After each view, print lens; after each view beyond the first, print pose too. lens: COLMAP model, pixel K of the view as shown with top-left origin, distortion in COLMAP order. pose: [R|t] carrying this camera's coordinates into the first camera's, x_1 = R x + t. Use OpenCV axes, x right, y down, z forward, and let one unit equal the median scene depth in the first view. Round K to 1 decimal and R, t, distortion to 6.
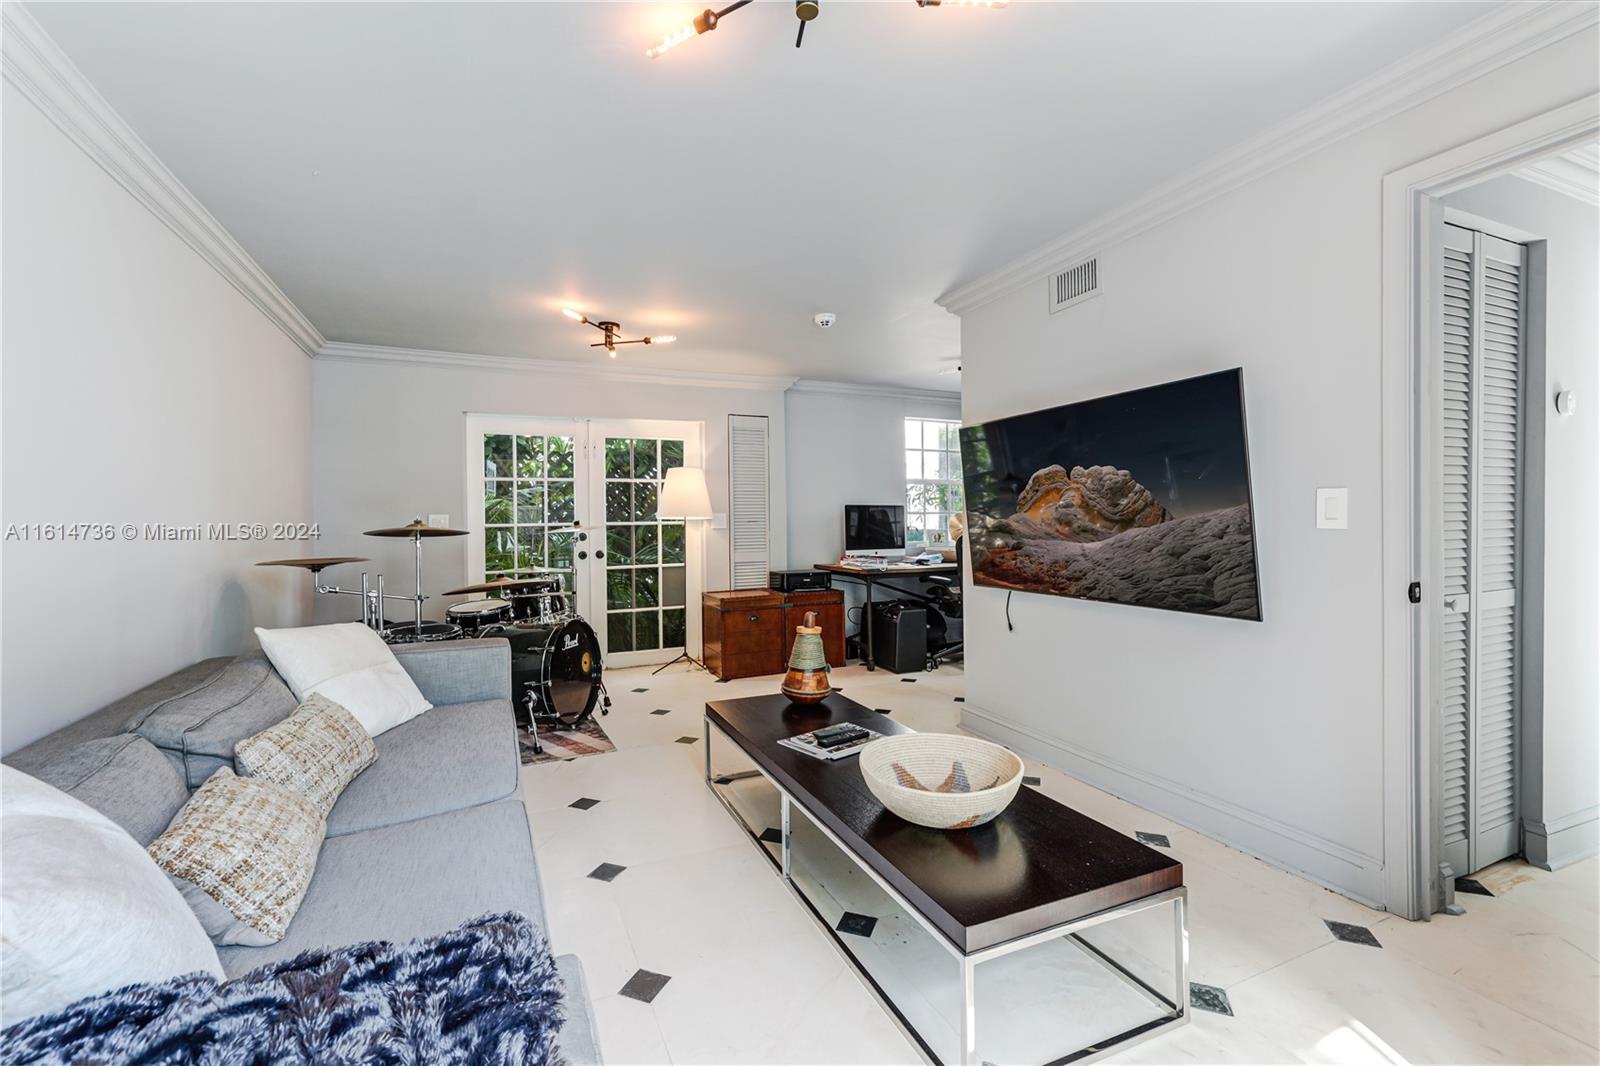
lens RADIAL K [[673.8, 0, 799.4], [0, 673.8, 528.4], [0, 0, 1]] dist [-0.001099, -0.000085]
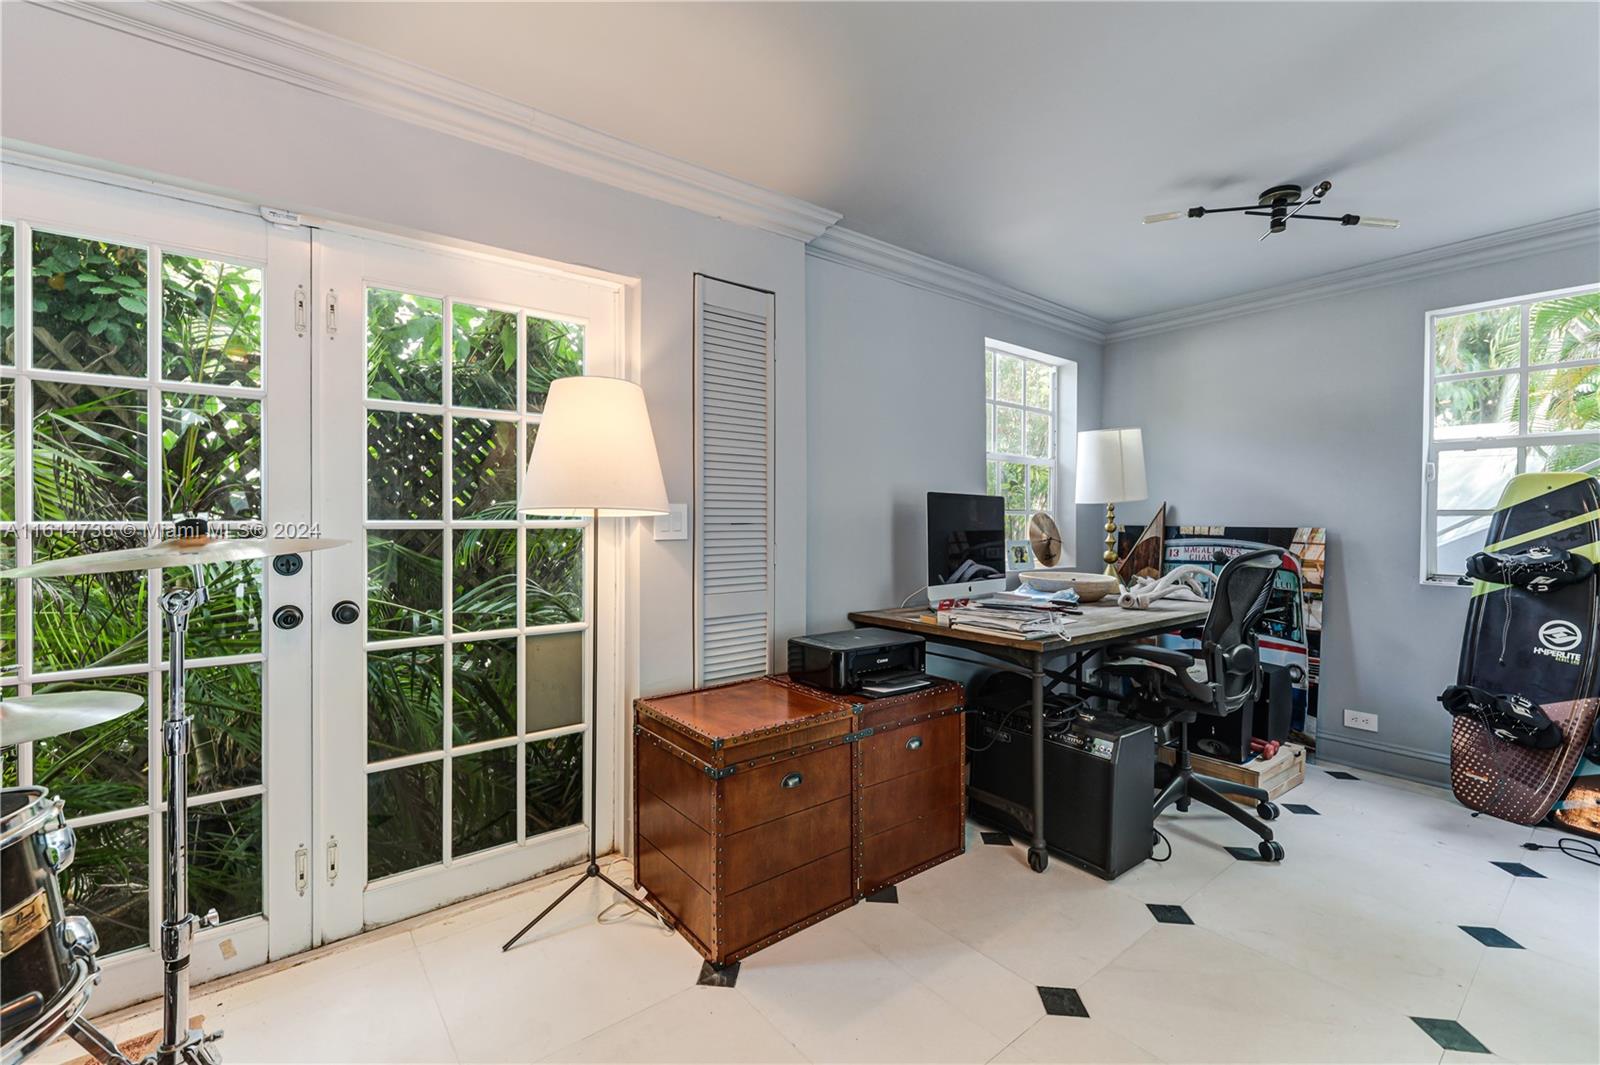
lens RADIAL K [[673.8, 0, 792.1], [0, 673.8, 529.6], [0, 0, 1]] dist [-0.001099, -0.000085]
pose [[0.972393, 0.012294, 0.233023, -0.145041], [-0.013418, 0.999905, 0.003237, -0.008557], [-0.232961, -0.006274, 0.972466, 0.577112]]
